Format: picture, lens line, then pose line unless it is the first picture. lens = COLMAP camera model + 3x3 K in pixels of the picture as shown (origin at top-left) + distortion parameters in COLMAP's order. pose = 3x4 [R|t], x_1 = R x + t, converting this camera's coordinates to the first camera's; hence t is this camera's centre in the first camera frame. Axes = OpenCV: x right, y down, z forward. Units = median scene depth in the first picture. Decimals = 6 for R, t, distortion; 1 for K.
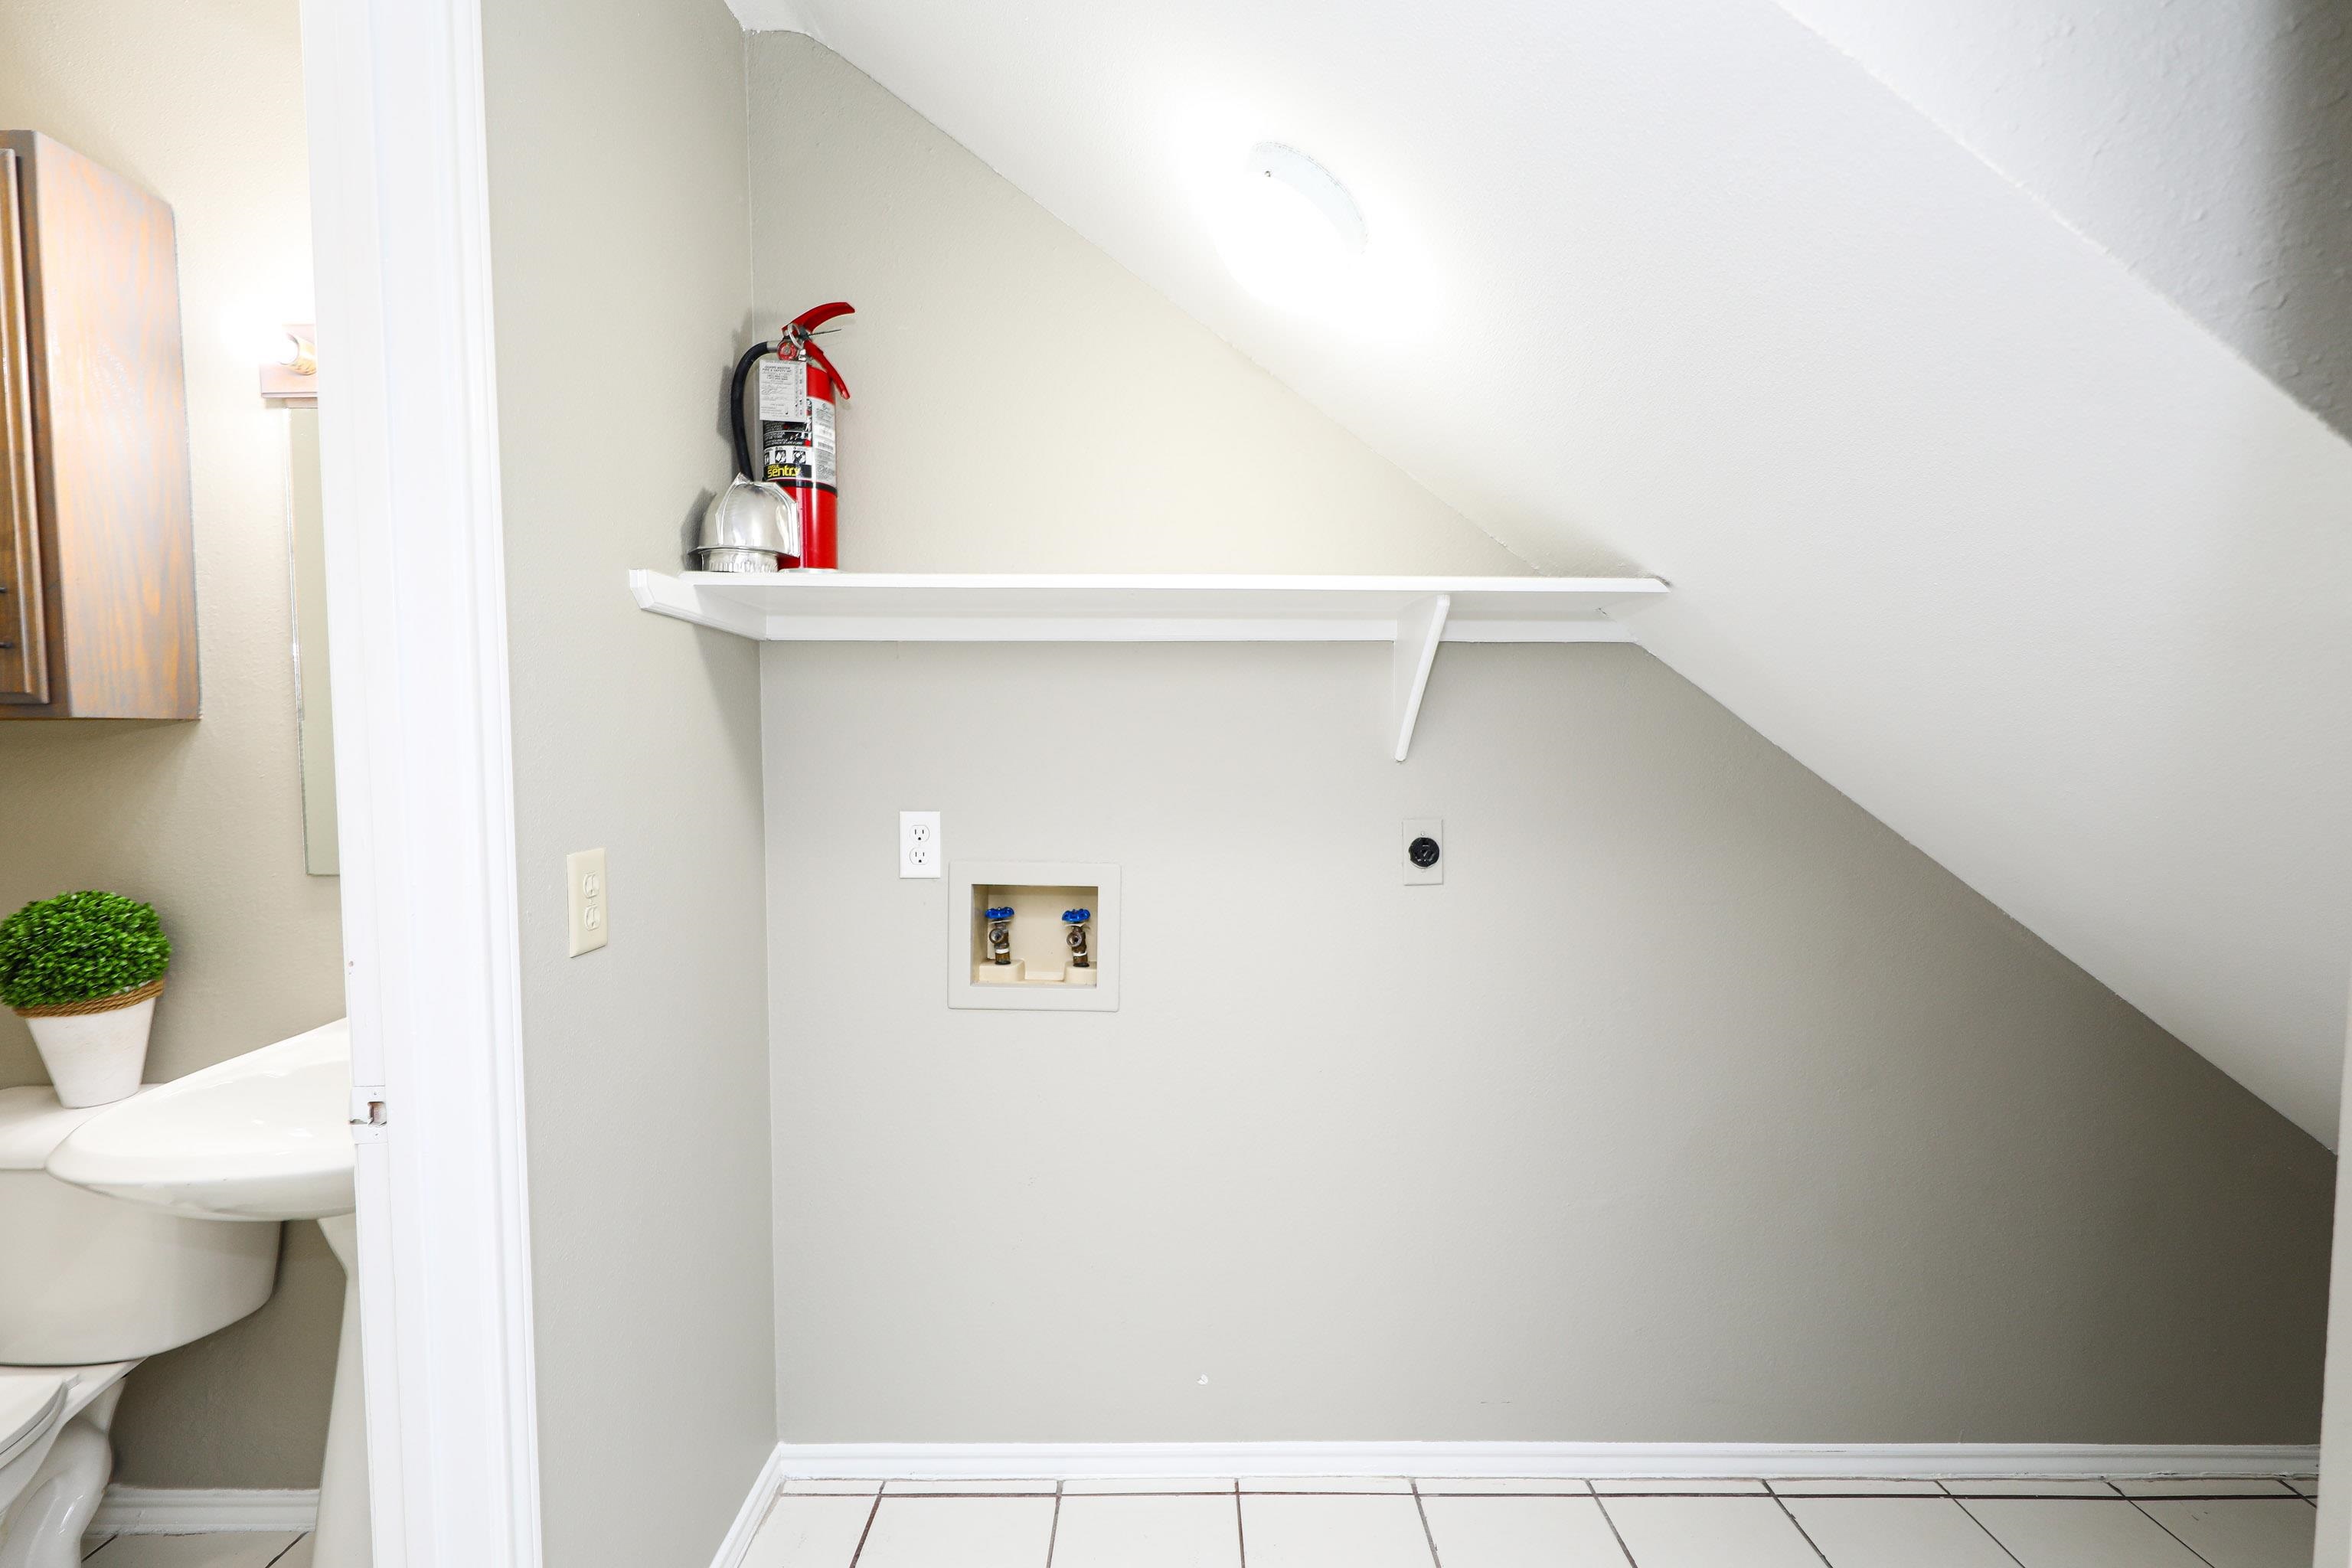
lens RADIAL K [[1038.1, 0, 1165.4], [0, 1038.1, 775.8], [0, 0, 1]] dist [0.011385, -0.005255]
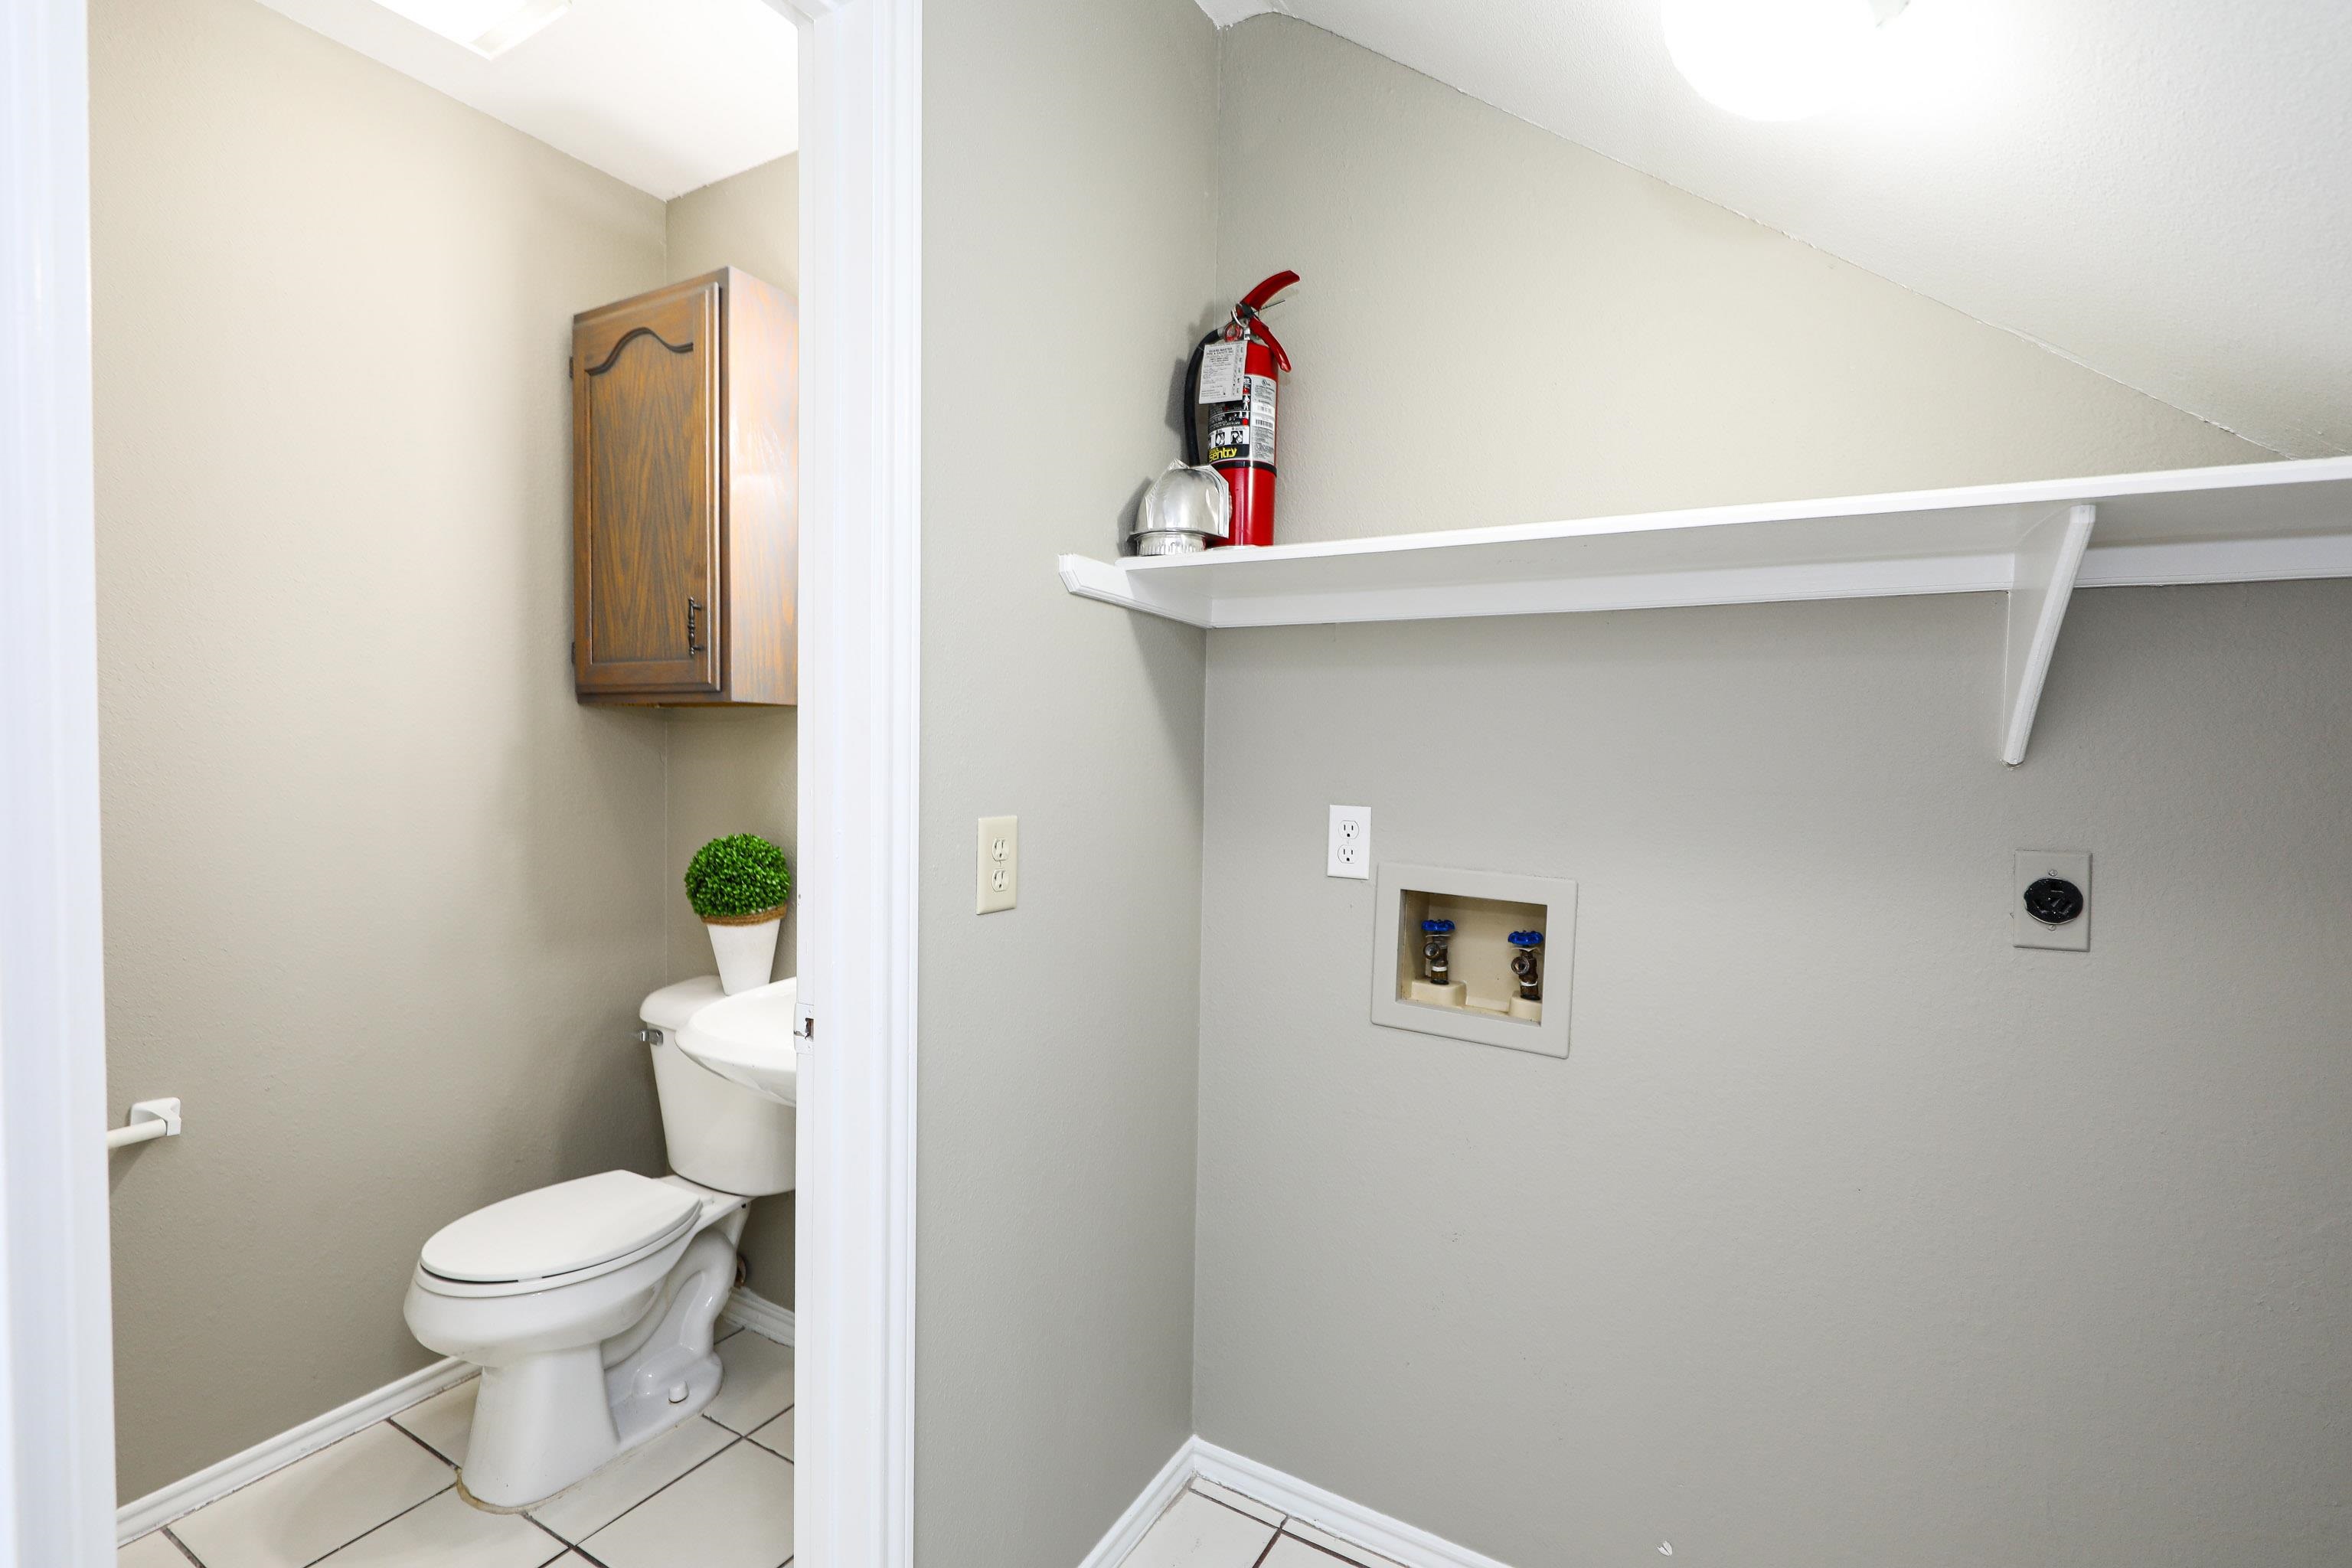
lens RADIAL K [[1038.1, 0, 1165.4], [0, 1038.1, 775.8], [0, 0, 1]] dist [0.011385, -0.005255]
pose [[0.863049, 0.033806, -0.503987, 0.094301], [-0.042946, 0.999056, -0.006530, 0.022289], [0.503291, 0.027280, 0.863687, 0.125134]]
